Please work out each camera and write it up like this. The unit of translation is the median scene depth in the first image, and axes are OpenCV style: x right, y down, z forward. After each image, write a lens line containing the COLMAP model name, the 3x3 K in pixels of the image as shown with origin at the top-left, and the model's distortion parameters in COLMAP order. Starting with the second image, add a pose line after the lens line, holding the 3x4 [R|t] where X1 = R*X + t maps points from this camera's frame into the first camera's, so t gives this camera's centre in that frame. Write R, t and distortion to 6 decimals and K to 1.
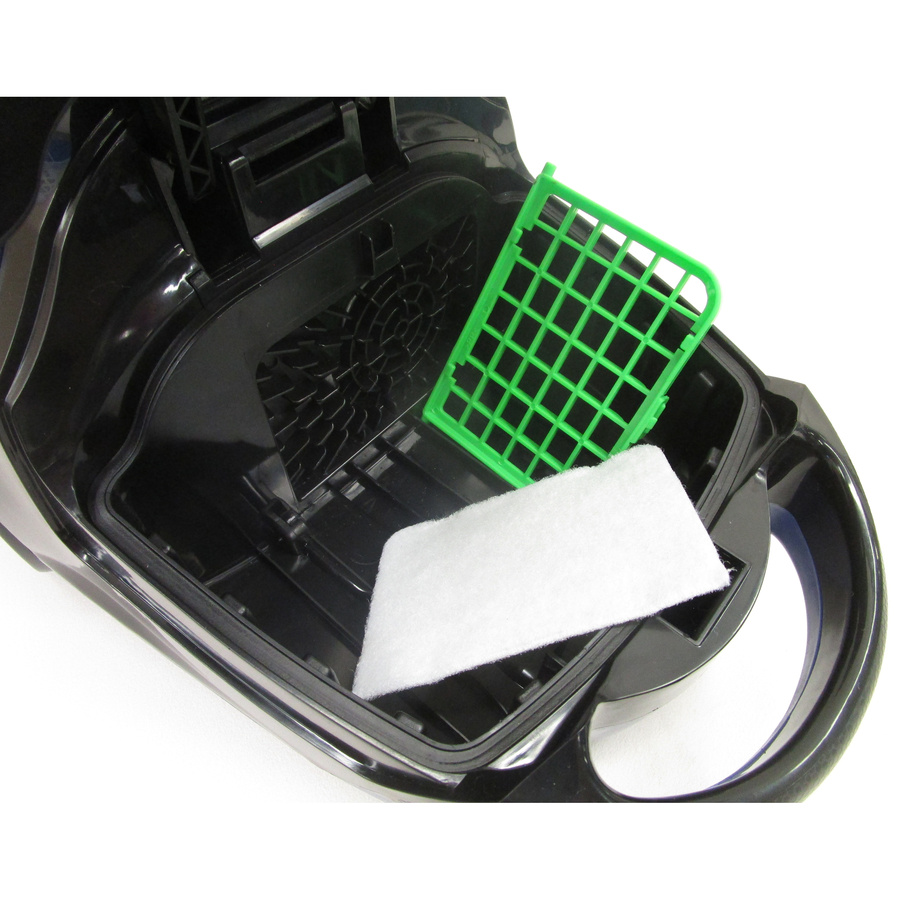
lens RADIAL K [[637.0, 0, 448.2], [0, 637.0, 452.9], [0, 0, 1]] dist [-0.065901, -0.002786]
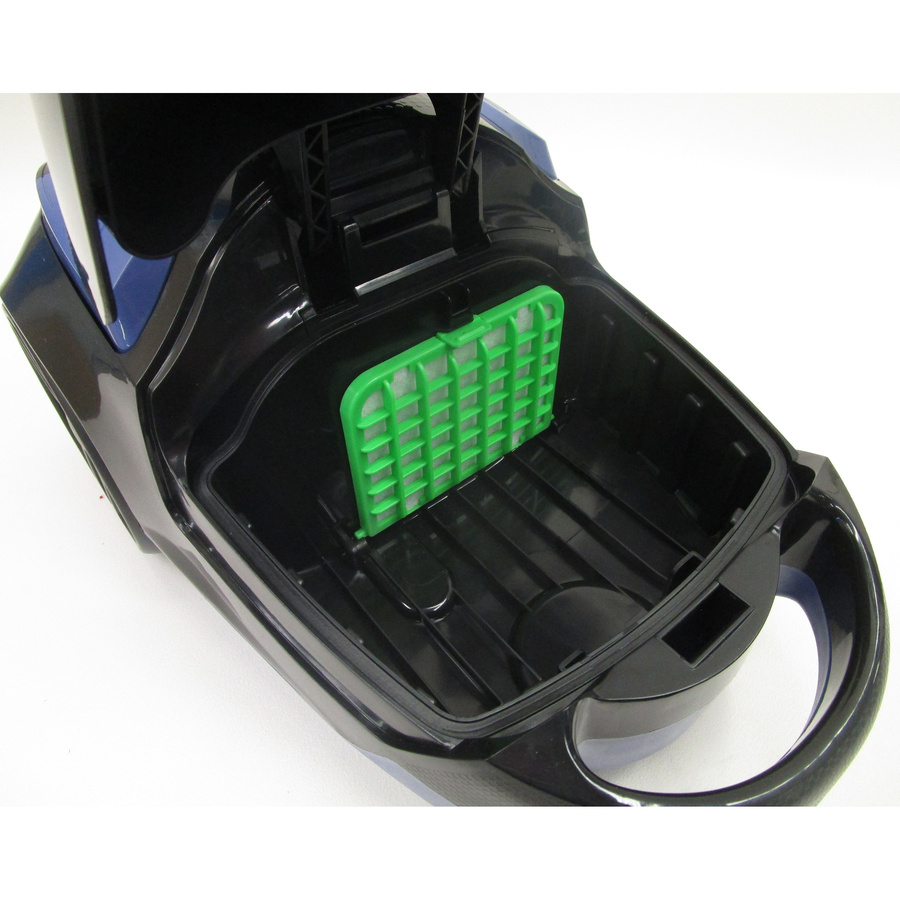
lens RADIAL K [[637.0, 0, 448.2], [0, 637.0, 452.9], [0, 0, 1]] dist [-0.065901, -0.002786]
pose [[0.983805, 0.107617, -0.143342, 0.087854], [-0.127389, 0.982377, -0.136773, 0.129701], [0.126097, 0.152818, 0.980177, -0.163117]]
